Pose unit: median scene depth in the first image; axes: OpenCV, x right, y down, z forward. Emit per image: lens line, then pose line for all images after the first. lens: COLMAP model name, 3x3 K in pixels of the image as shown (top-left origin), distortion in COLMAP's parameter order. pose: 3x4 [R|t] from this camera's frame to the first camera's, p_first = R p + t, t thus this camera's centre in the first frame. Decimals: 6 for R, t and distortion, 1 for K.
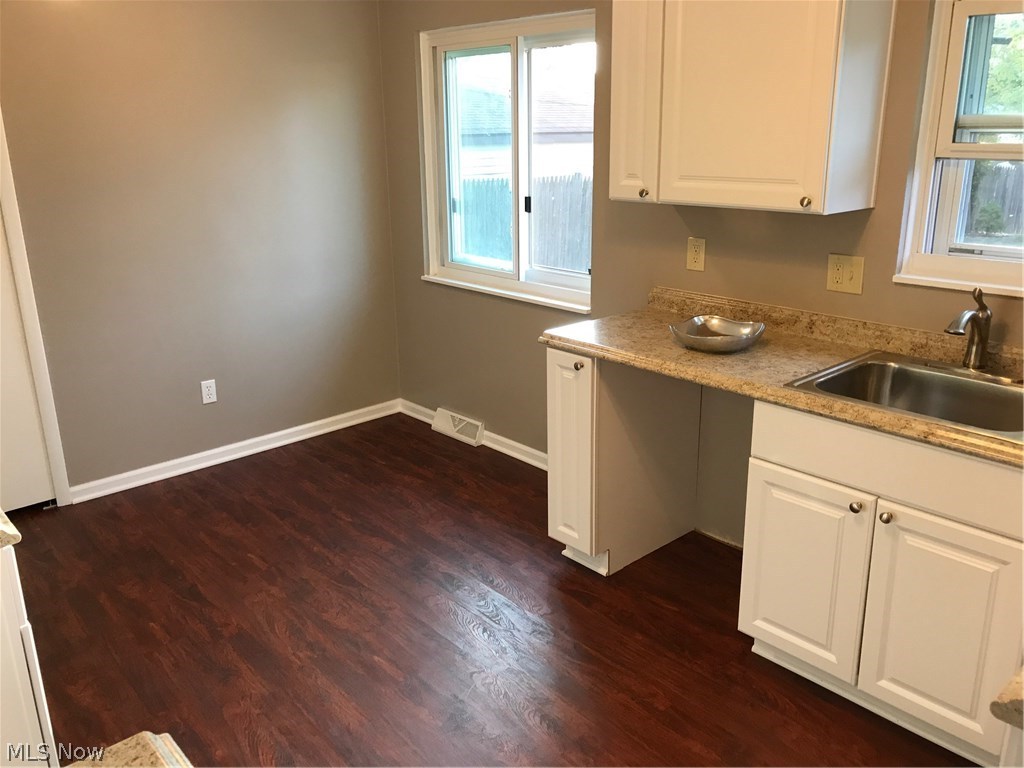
lens RADIAL K [[844.4, 0, 515.8], [0, 844.4, 377.0], [0, 0, 1]] dist [0.032405, -0.035528]
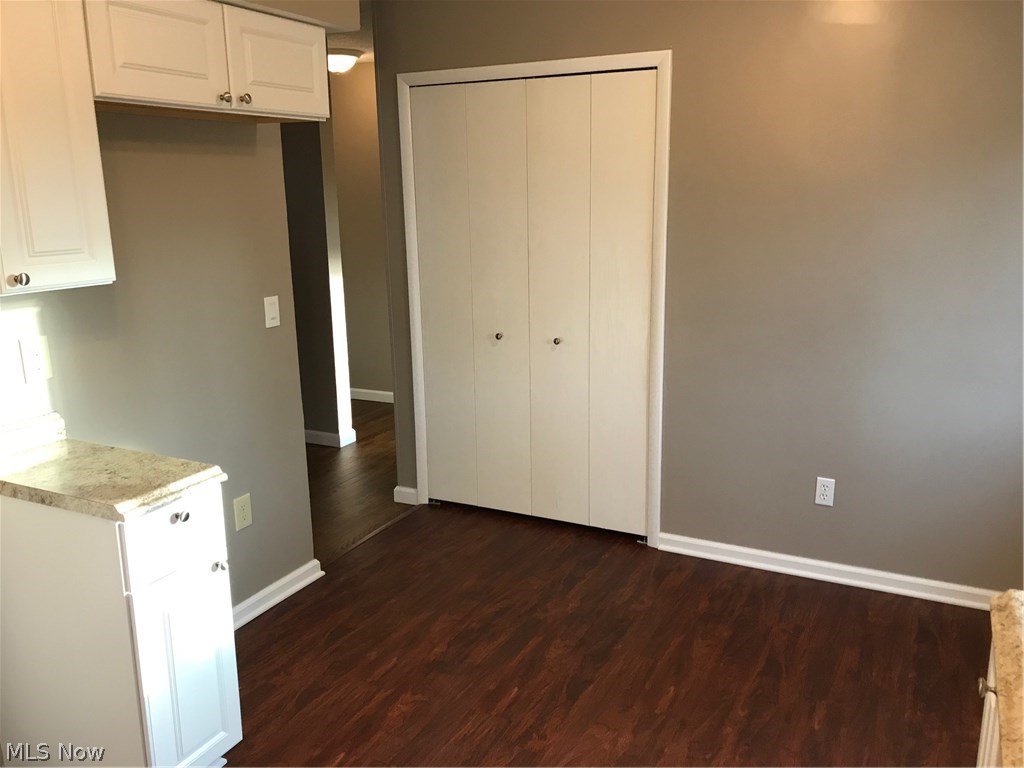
lens RADIAL K [[844.4, 0, 511.9], [0, 844.4, 381.7], [0, 0, 1]] dist [0.032405, -0.035528]
pose [[0.367704, 0.223945, -0.902576, 0.328619], [-0.260622, 0.956492, 0.131147, -0.152807], [0.892676, 0.187008, 0.410071, 0.506870]]
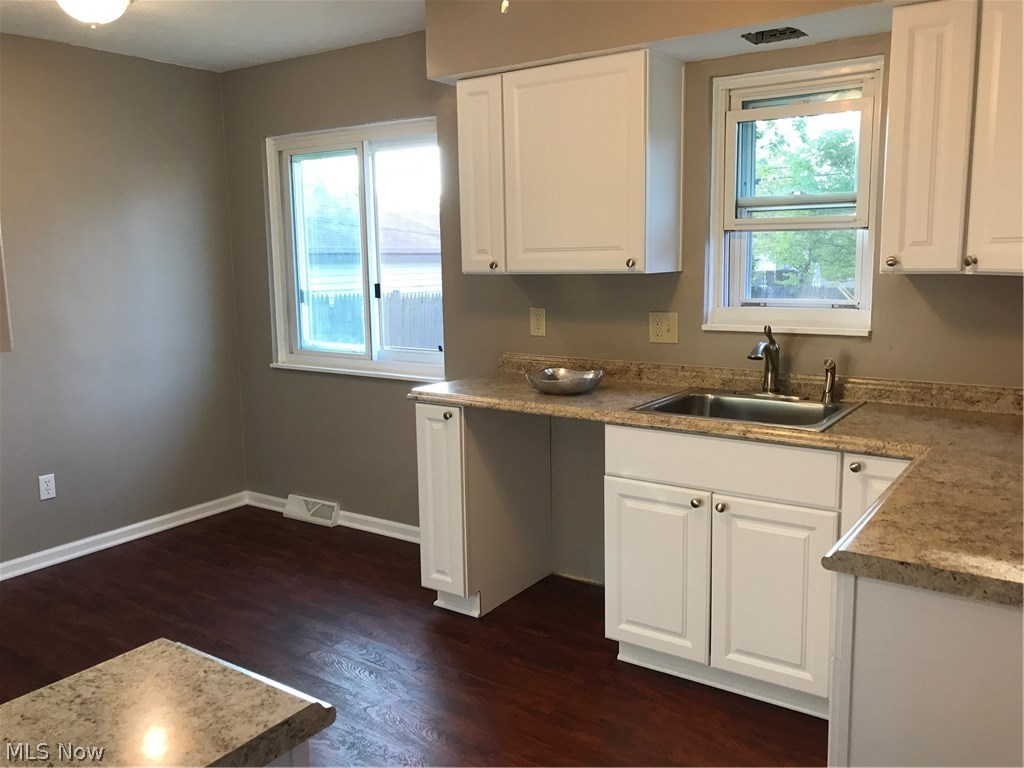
lens RADIAL K [[844.4, 0, 521.8], [0, 844.4, 382.2], [0, 0, 1]] dist [0.032405, -0.035528]
pose [[0.973035, -0.037326, 0.227616, -0.073040], [0.069184, 0.988612, -0.133639, 0.089622], [-0.220035, 0.145783, 0.964537, -0.086554]]
